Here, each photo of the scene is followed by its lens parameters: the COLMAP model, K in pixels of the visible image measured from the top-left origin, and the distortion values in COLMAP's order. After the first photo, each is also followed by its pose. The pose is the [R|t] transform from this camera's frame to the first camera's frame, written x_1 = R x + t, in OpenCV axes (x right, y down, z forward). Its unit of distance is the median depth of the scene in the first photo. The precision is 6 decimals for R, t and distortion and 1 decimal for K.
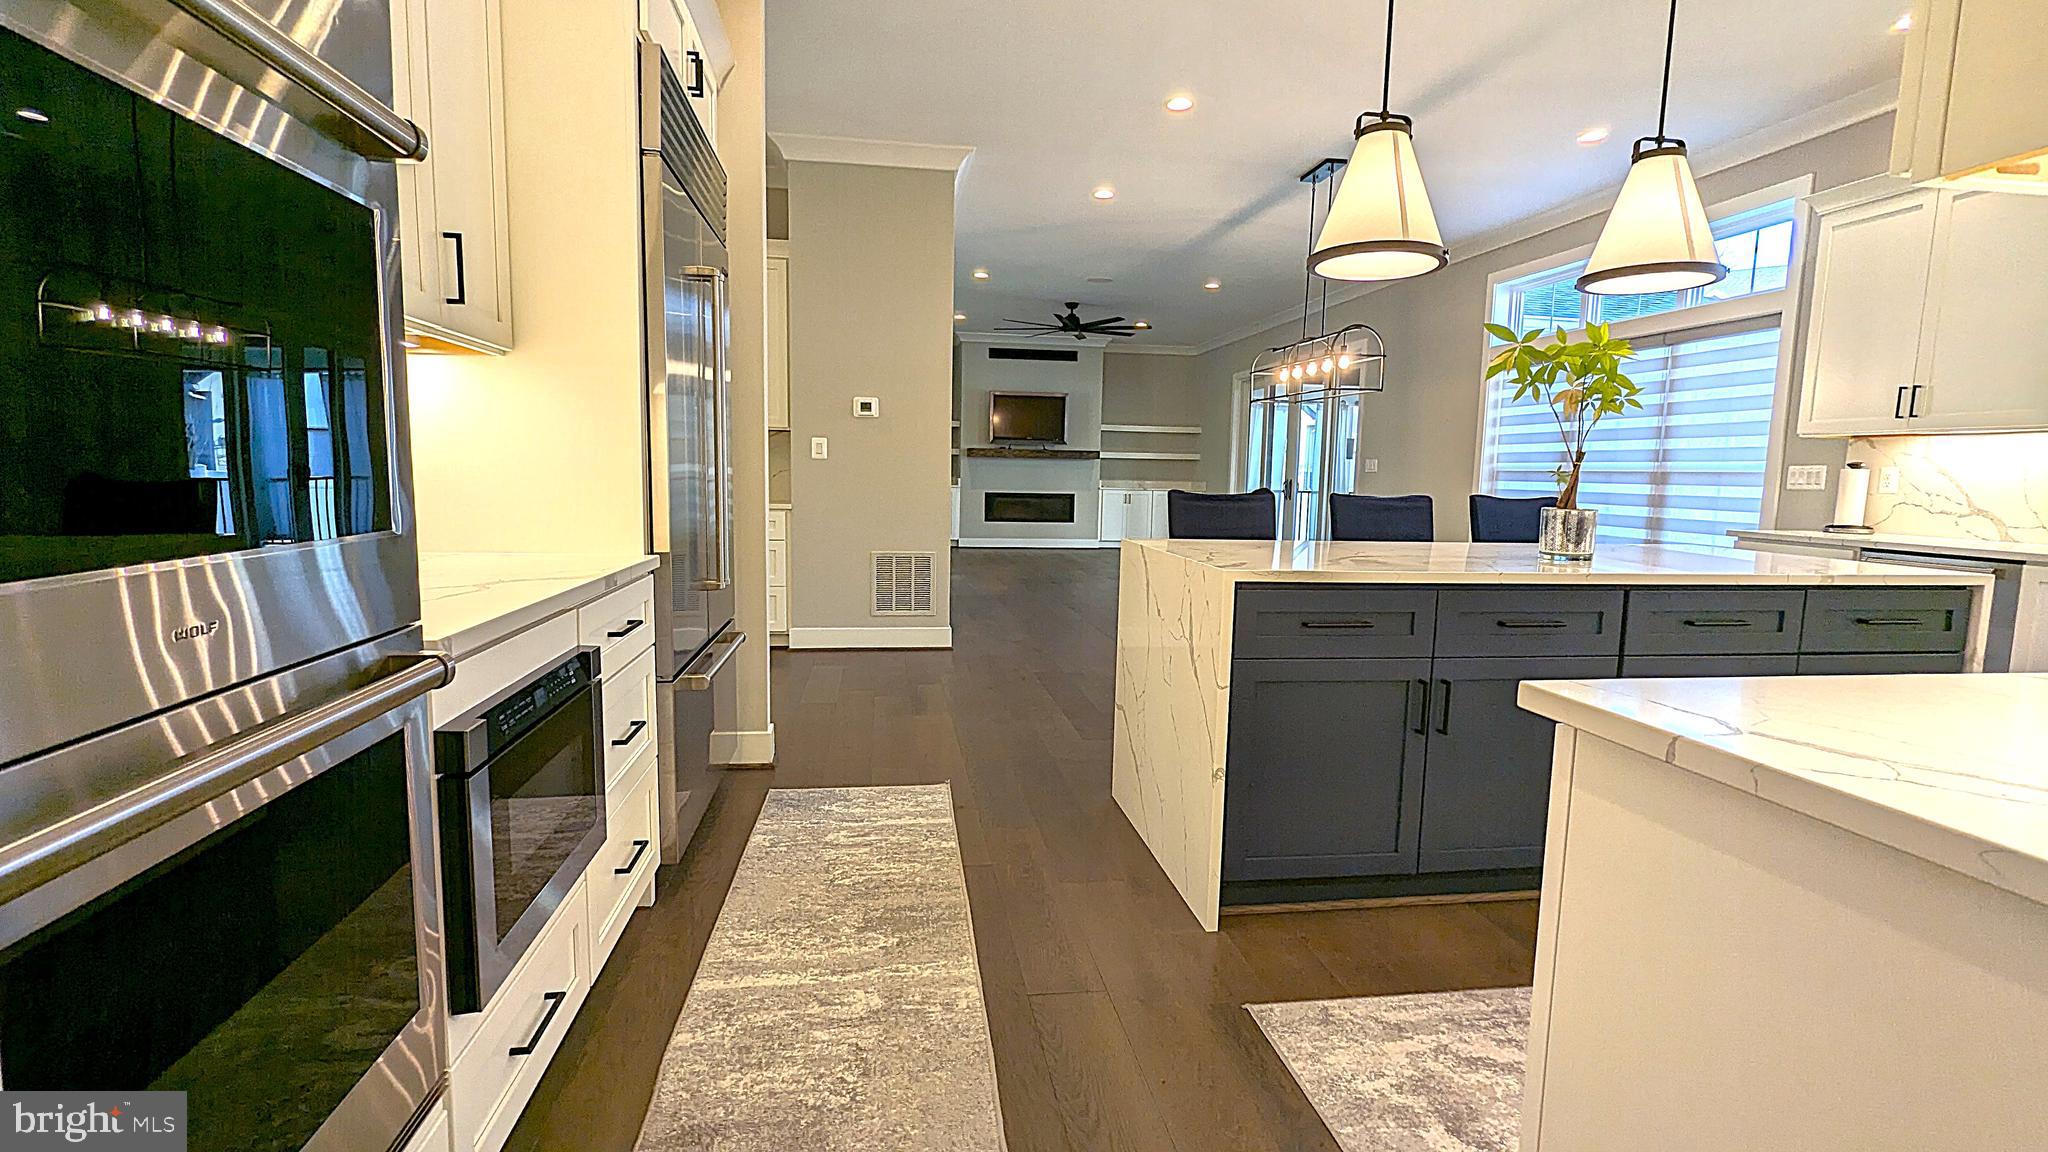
lens RADIAL K [[965.2, 0, 1026.3], [0, 965.2, 582.9], [0, 0, 1]] dist [-0.000123, -0.000390]
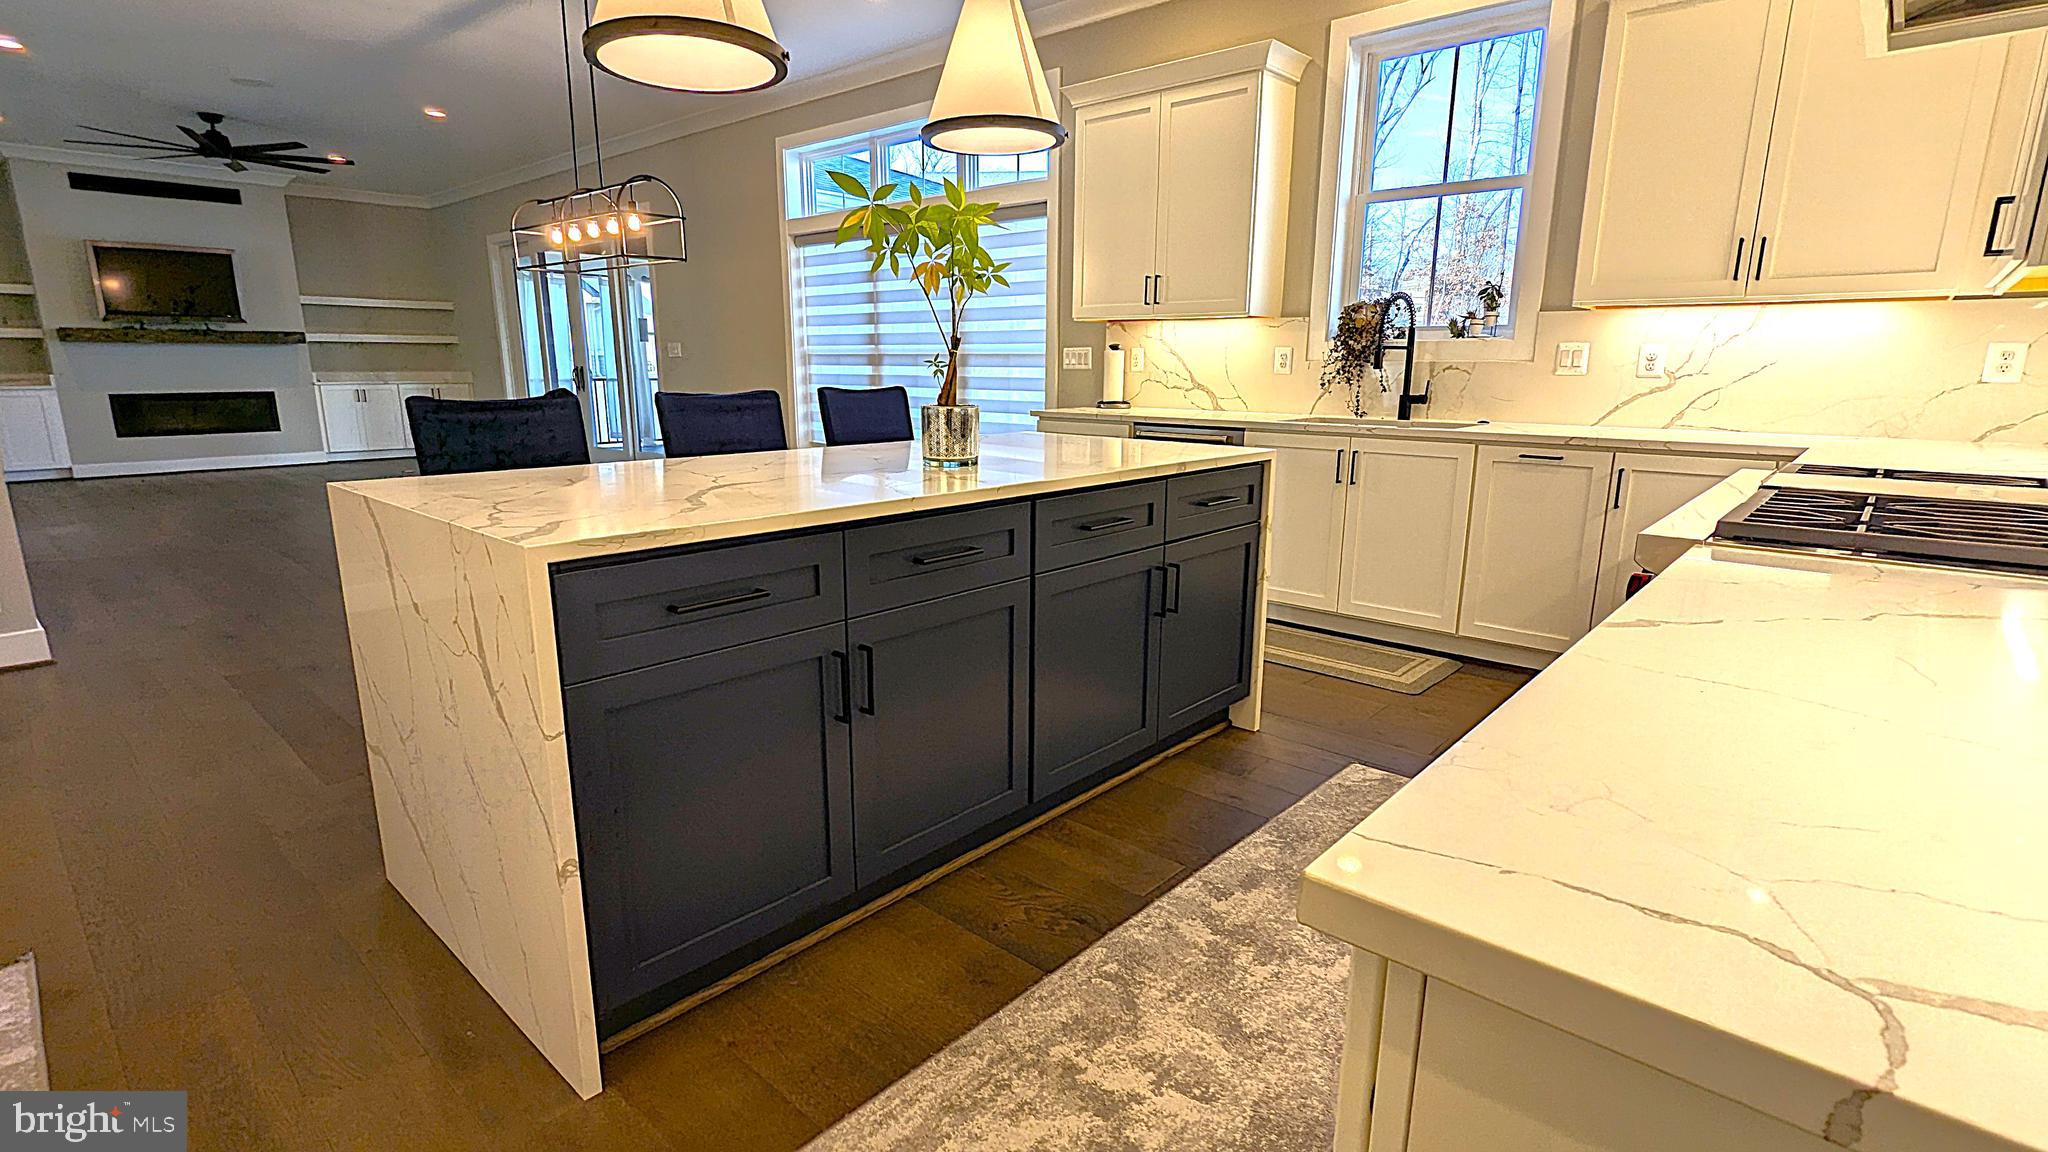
lens RADIAL K [[965.2, 0, 1026.3], [0, 965.2, 582.9], [0, 0, 1]] dist [-0.000123, -0.000390]
pose [[0.768654, -0.159872, 0.619364, 0.036454], [0.085262, 0.985230, 0.148498, -0.026433], [-0.633957, -0.061336, 0.770933, 0.177585]]
